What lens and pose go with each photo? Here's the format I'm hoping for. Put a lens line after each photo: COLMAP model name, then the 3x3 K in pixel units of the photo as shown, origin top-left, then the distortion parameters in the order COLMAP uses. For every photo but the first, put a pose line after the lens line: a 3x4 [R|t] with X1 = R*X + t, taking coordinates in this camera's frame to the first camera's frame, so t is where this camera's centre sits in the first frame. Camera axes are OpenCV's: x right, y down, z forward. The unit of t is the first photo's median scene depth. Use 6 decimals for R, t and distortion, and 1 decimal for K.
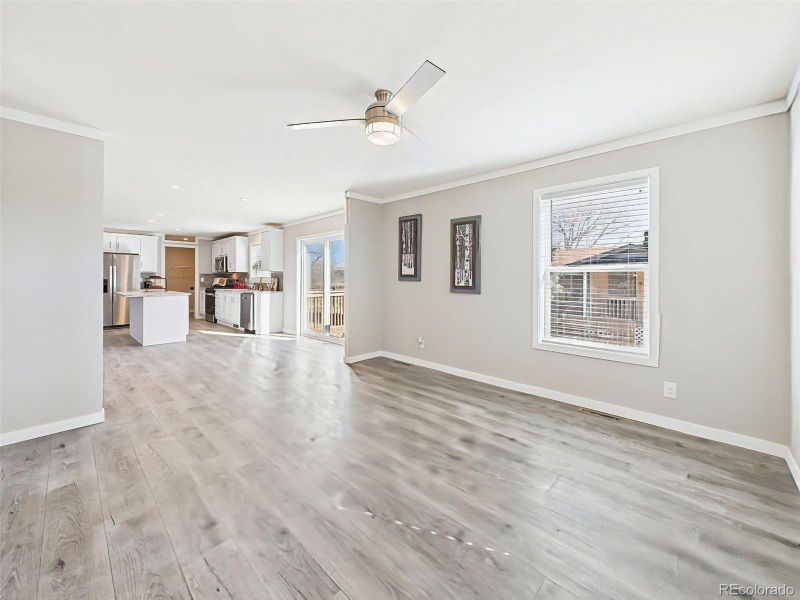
lens RADIAL K [[319.9, 0, 399.7], [0, 319.9, 276.7], [0, 0, 1]] dist [0.000544, -0.000156]
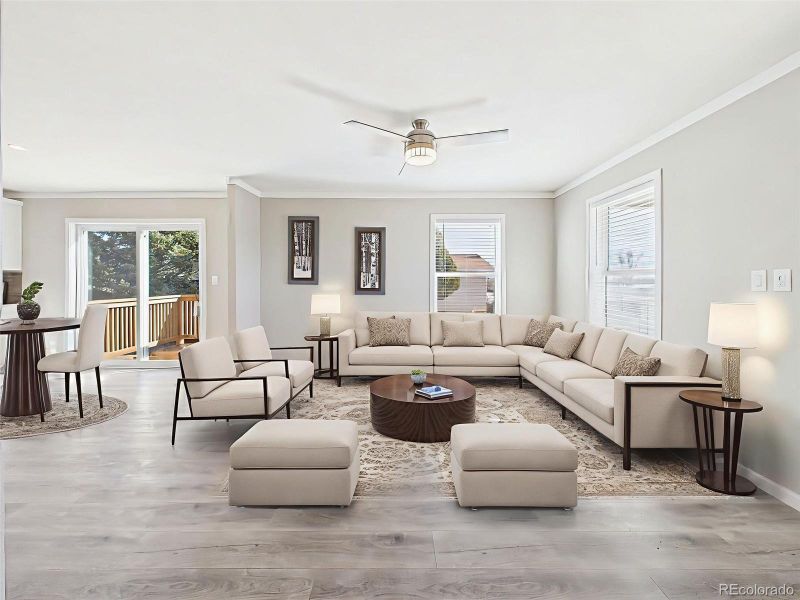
lens RADIAL K [[319.3, 0, 400.3], [0, 319.3, 282.7], [0, 0, 1]] dist [0.001317, 0.000047]
pose [[0.718910, -0.005462, 0.695082, -0.493070], [-0.001500, 0.999955, 0.009410, -0.001058], [-0.695101, -0.007807, 0.718869, 0.121539]]
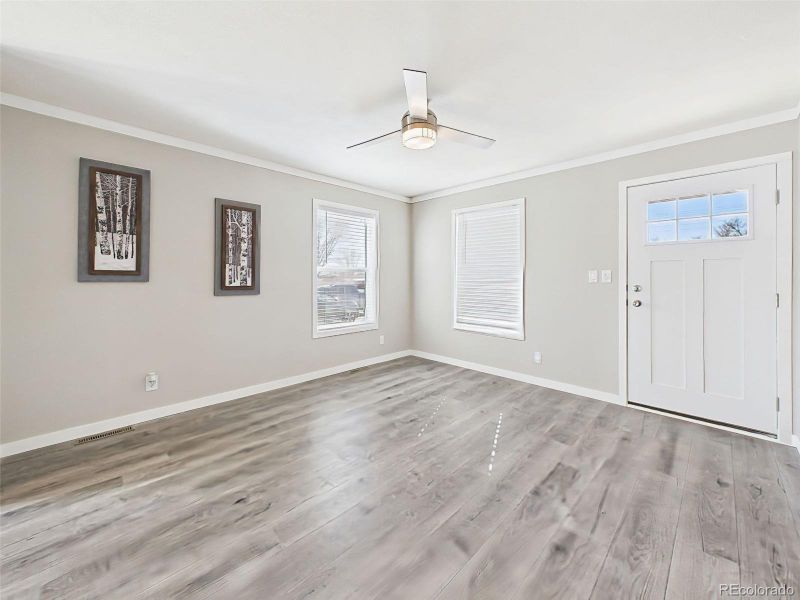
lens RADIAL K [[319.9, 0, 399.7], [0, 319.9, 276.7], [0, 0, 1]] dist [0.000544, -0.000156]
pose [[0.018176, -0.003132, 0.999830, -0.596076], [-0.005789, 0.999978, 0.003237, -0.000024], [-0.999818, -0.005847, 0.018157, 0.570580]]
